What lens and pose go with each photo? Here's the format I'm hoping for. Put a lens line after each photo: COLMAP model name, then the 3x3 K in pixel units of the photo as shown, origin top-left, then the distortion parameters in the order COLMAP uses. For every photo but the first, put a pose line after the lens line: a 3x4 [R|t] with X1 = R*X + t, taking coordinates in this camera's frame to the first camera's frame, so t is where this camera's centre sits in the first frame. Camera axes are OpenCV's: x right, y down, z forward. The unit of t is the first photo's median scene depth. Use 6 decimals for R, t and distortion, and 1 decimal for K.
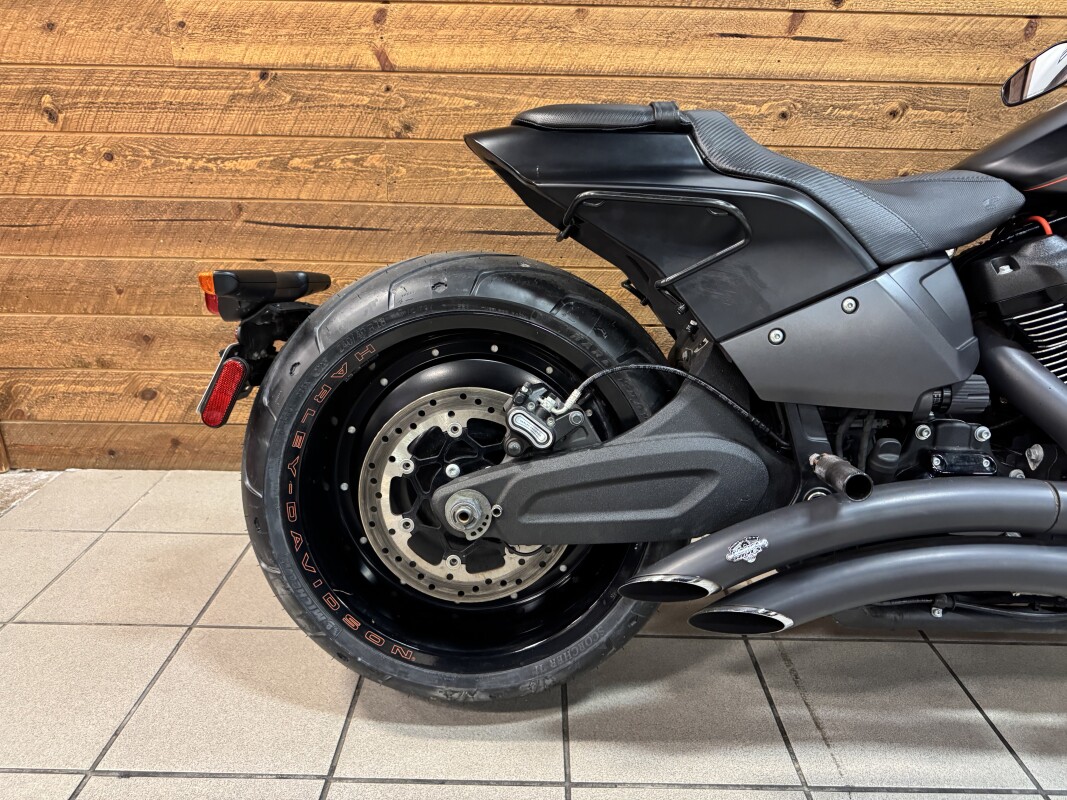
lens RADIAL K [[773.1, 0, 535.6], [0, 773.1, 392.9], [0, 0, 1]] dist [0.005649, -0.010994]
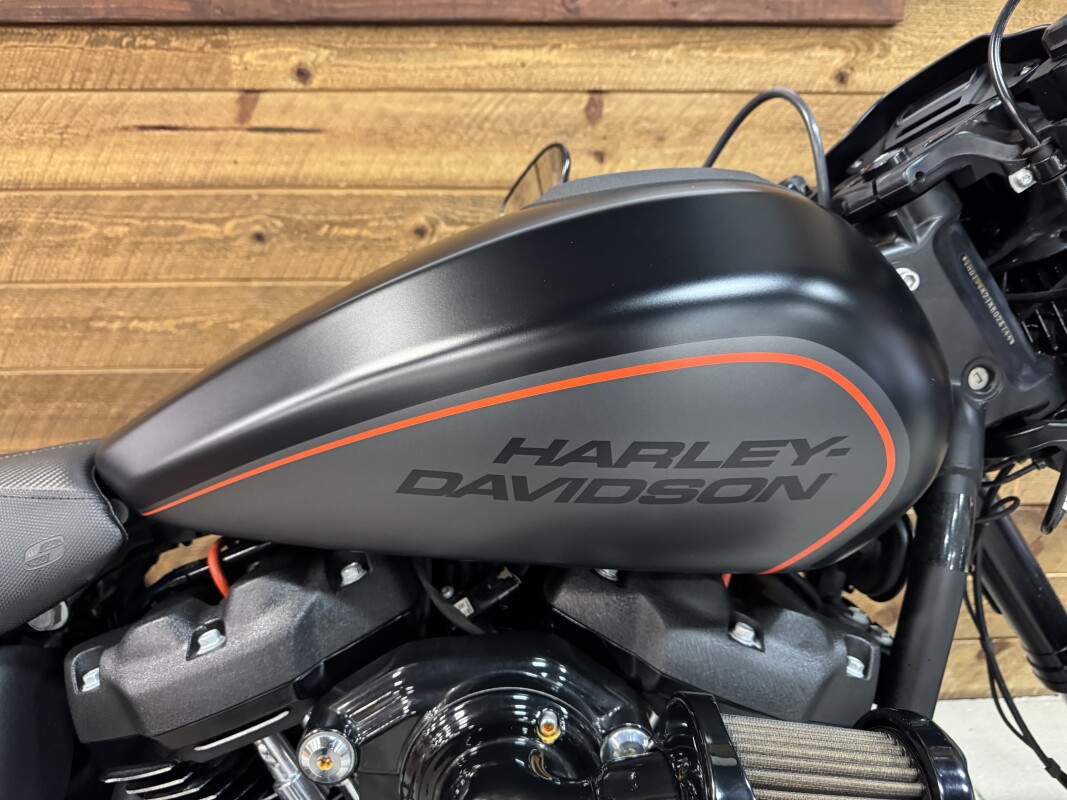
lens RADIAL K [[773.4, 0, 533.5], [0, 773.4, 400.0], [0, 0, 1]] dist [-0.011141, -0.008906]
pose [[0.998758, -0.032305, 0.037922, 0.550521], [0.032997, 0.999298, -0.017762, -0.199618], [-0.037321, 0.018992, 0.999123, 0.315520]]
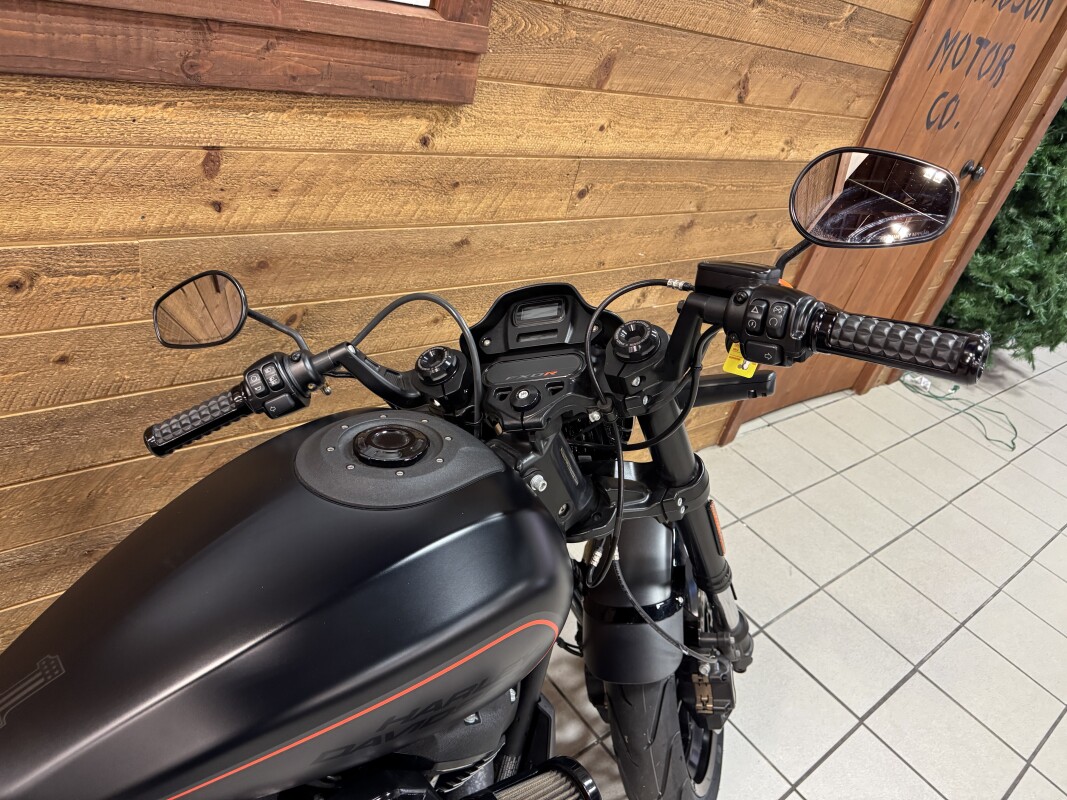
lens RADIAL K [[754.7, 0, 533.5], [0, 754.7, 400.0], [0, 0, 1]] dist [0.029812, -0.041644]
pose [[0.755854, -0.200668, 0.623232, 0.389496], [-0.012032, 0.947458, 0.319655, -0.490349], [-0.654630, -0.249111, 0.713725, 0.265948]]
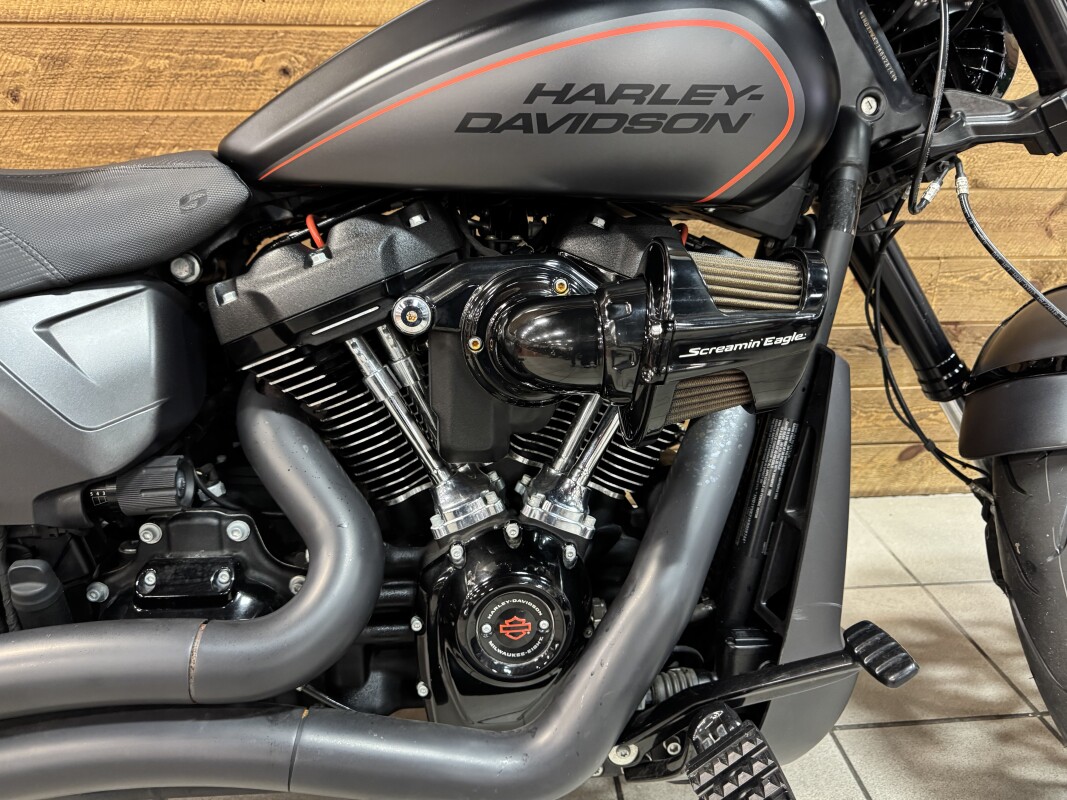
lens RADIAL K [[761.6, 0, 536.8], [0, 761.6, 404.0], [0, 0, 1]] dist [-0.004761, -0.006941]
pose [[0.996103, -0.045724, 0.075419, 0.517686], [0.041006, 0.997173, 0.062960, -0.060669], [-0.078084, -0.059622, 0.995162, 0.194210]]
